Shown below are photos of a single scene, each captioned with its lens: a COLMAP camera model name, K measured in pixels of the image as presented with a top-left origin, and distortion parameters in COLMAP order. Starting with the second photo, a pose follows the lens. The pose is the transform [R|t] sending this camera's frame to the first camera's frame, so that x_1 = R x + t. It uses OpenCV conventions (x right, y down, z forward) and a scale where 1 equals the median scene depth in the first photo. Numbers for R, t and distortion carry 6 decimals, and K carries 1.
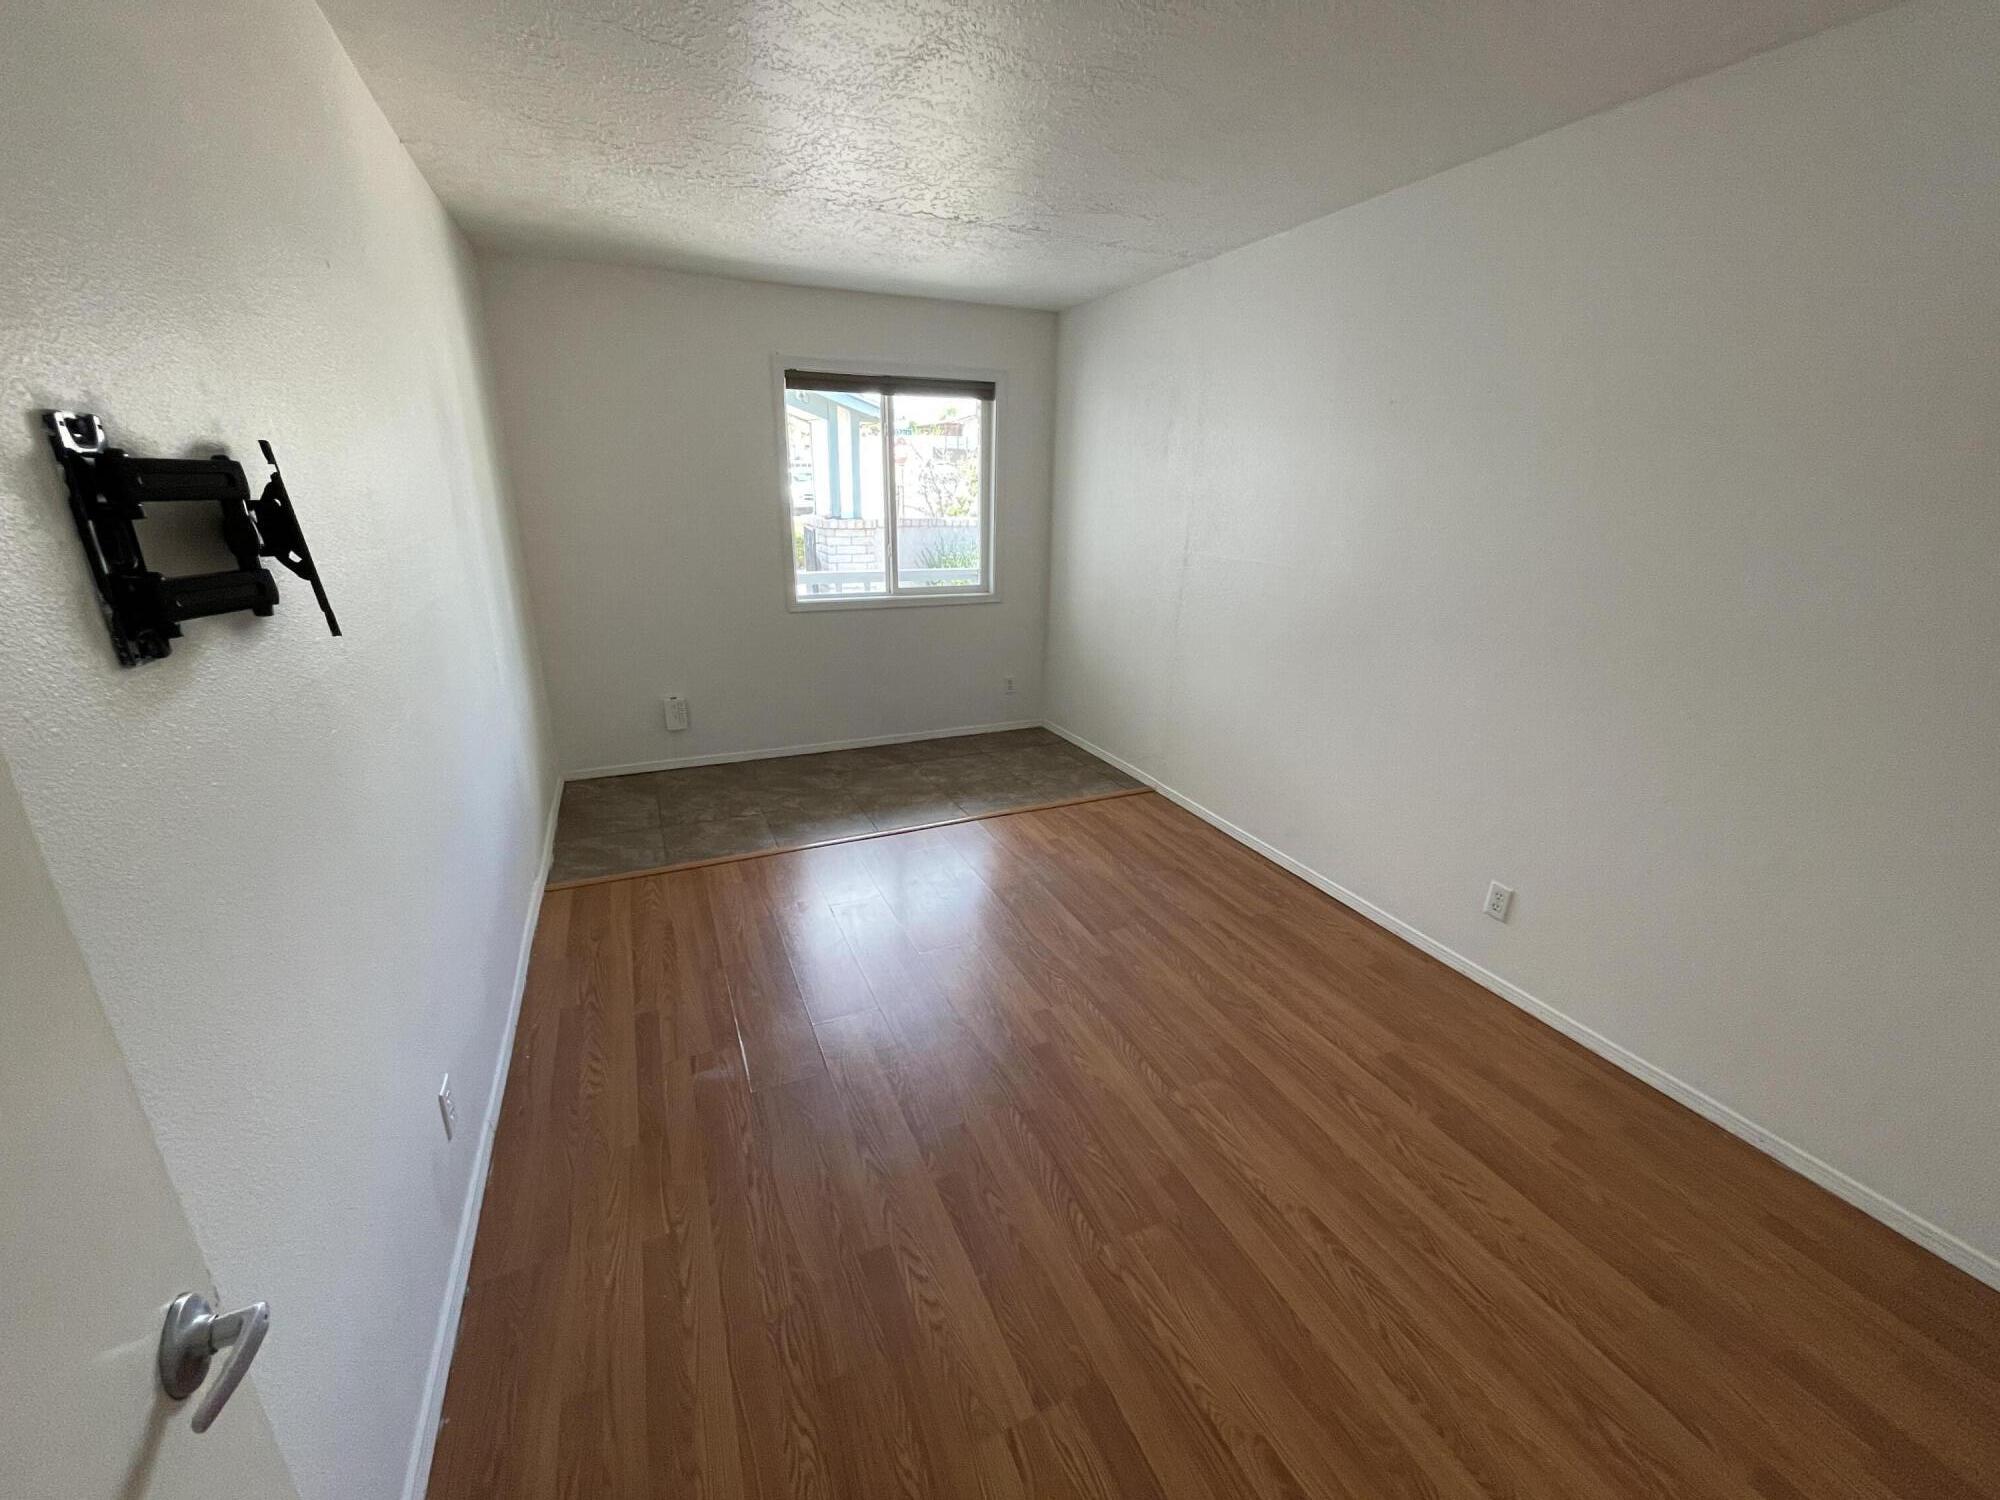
lens RADIAL K [[807.5, 0, 1000.9], [0, 807.5, 748.1], [0, 0, 1]] dist [-0.001854, 0.001518]
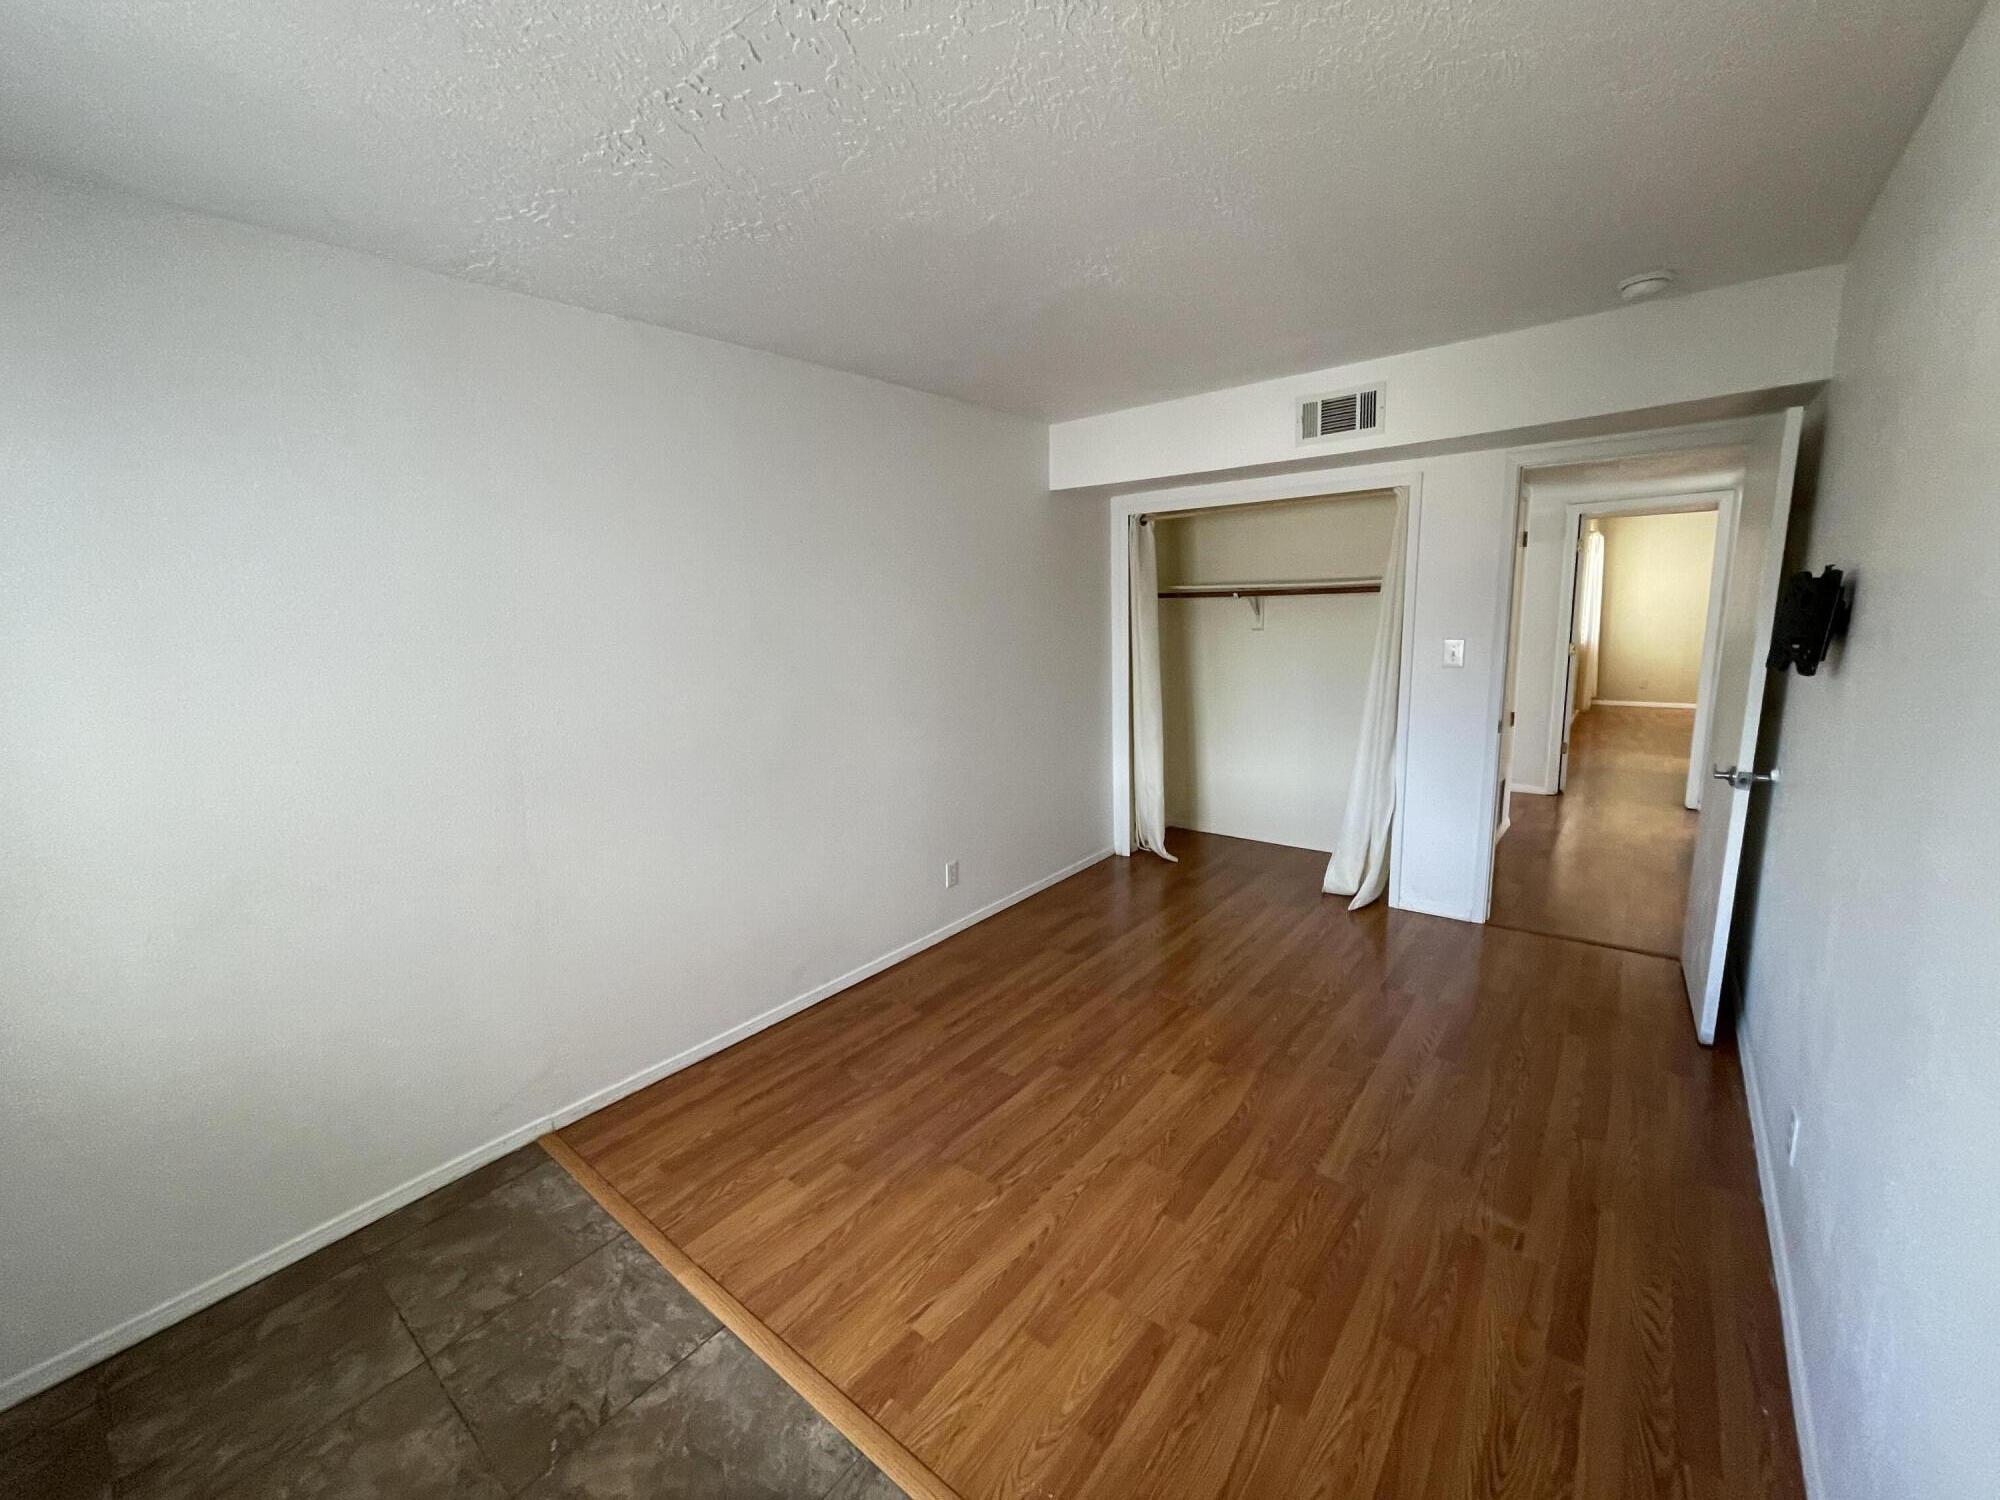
lens RADIAL K [[807.5, 0, 1002.3], [0, 807.5, 749.4], [0, 0, 1]] dist [-0.001854, 0.001518]
pose [[-0.456492, -0.162216, 0.874815, -0.610651], [0.302575, 0.896332, 0.324094, -0.413678], [-0.836698, 0.412643, -0.360086, 1.188115]]
